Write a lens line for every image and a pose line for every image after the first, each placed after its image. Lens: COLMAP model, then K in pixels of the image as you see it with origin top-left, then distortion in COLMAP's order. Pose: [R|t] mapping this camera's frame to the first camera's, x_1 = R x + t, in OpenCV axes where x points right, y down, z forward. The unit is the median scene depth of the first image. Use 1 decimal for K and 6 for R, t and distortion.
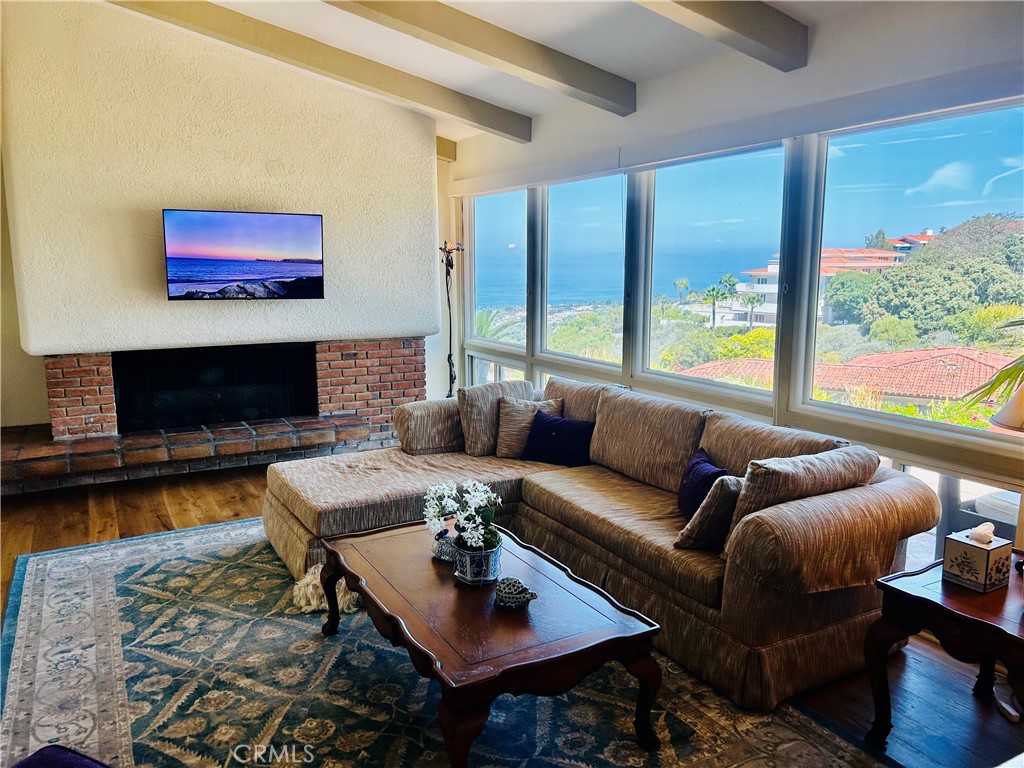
lens RADIAL K [[770.2, 0, 507.8], [0, 770.2, 391.1], [0, 0, 1]] dist [0.032537, -0.010560]
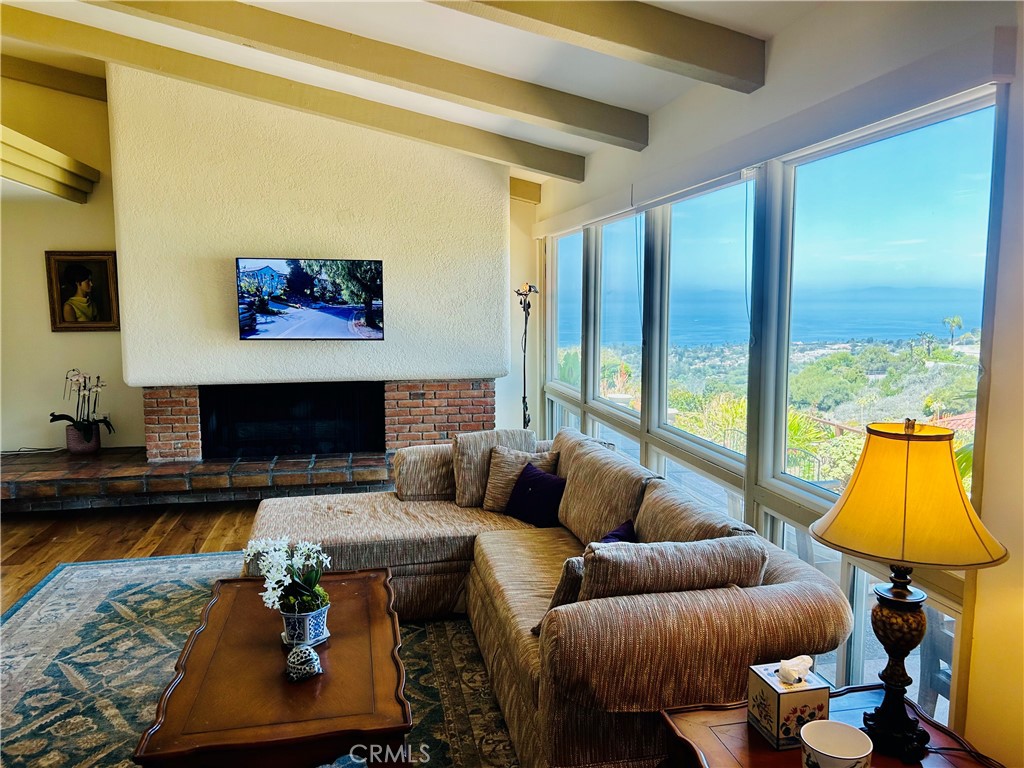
lens RADIAL K [[767.1, 0, 506.4], [0, 767.1, 389.1], [0, 0, 1]] dist [0.061602, -0.067069]
pose [[0.953310, 0.034210, -0.300049, 0.303276], [-0.048643, 0.997984, -0.040762, -0.026580], [0.298049, 0.053454, 0.953053, 0.091489]]
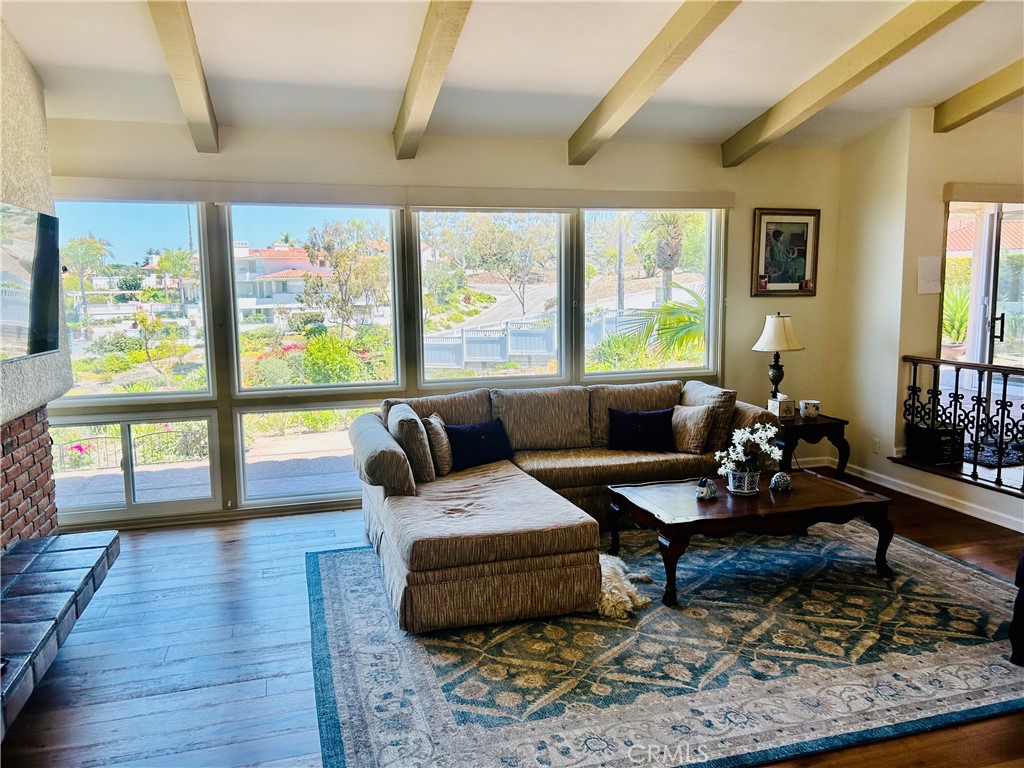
lens RADIAL K [[770.2, 0, 507.8], [0, 770.2, 391.1], [0, 0, 1]] dist [0.032537, -0.010560]
pose [[0.214716, -0.135590, 0.967219, -1.000360], [0.171322, 0.980190, 0.099376, -0.115008], [-0.961533, 0.144369, 0.233692, 0.676178]]
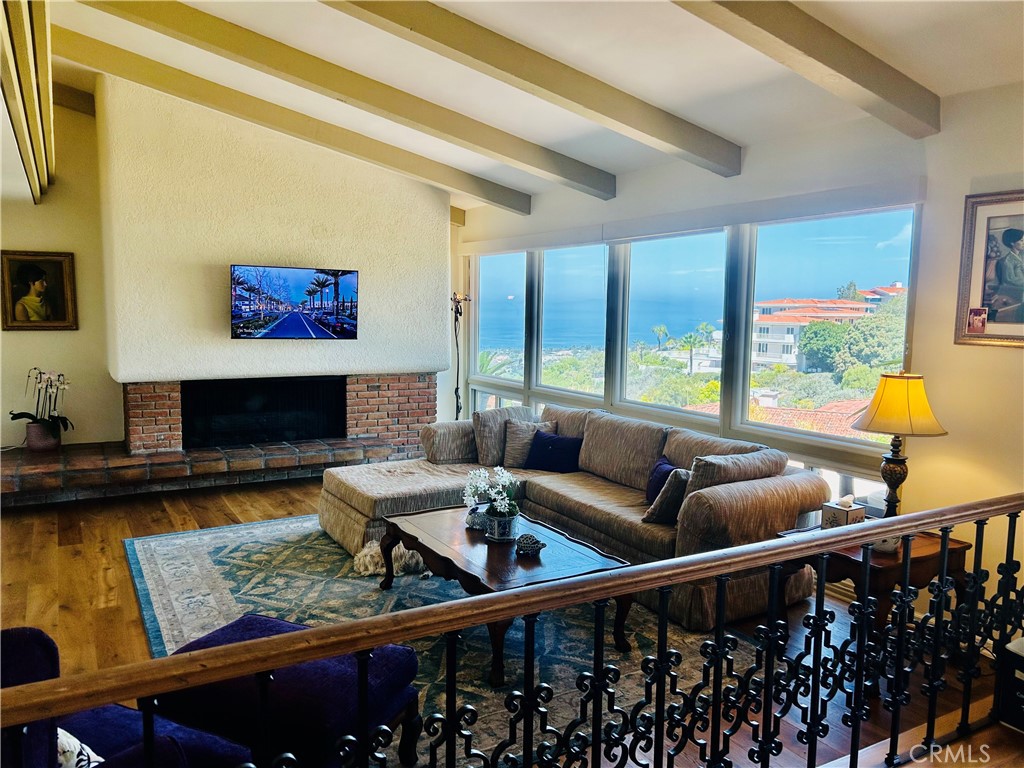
lens RADIAL K [[767.1, 0, 506.4], [0, 767.1, 389.1], [0, 0, 1]] dist [0.061602, -0.067069]
pose [[0.999633, 0.012993, 0.023761, -0.042860], [-0.011566, 0.998178, -0.059217, 0.034126], [-0.024487, 0.058920, 0.997962, -0.258950]]
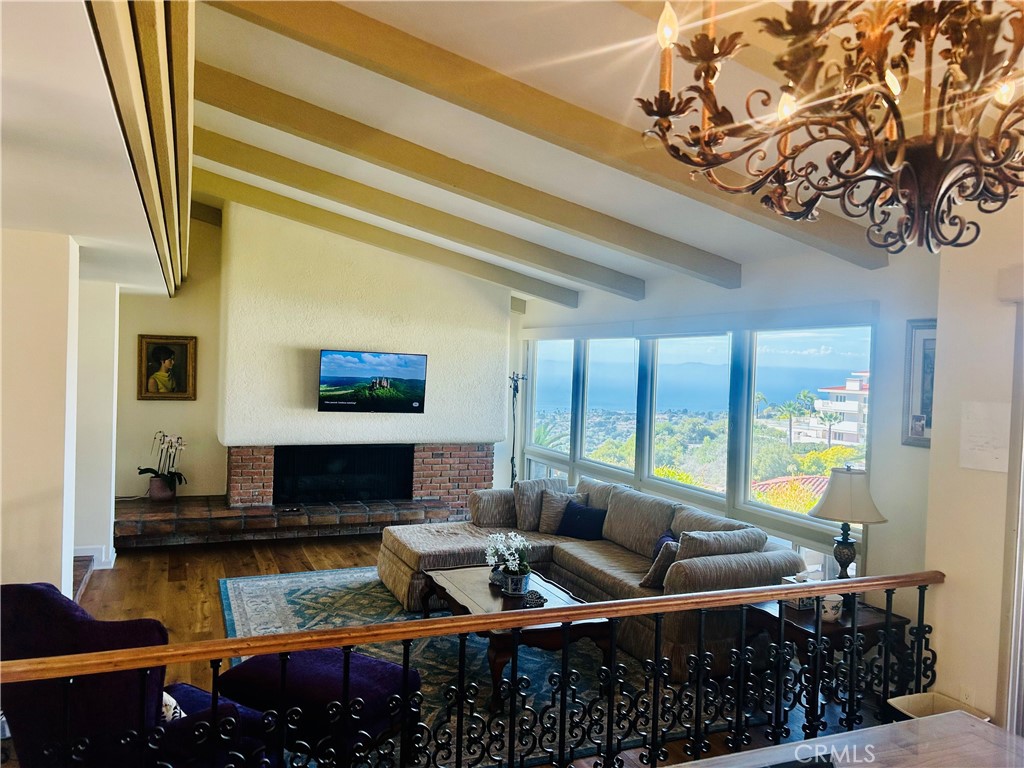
lens RADIAL K [[765.8, 0, 505.9], [0, 765.8, 380.5], [0, 0, 1]] dist [0.067323, -0.093638]
pose [[0.994316, 0.036936, -0.099860, 0.057398], [-0.051291, 0.988064, -0.145255, 0.018538], [0.093303, 0.149551, 0.984342, -0.453854]]
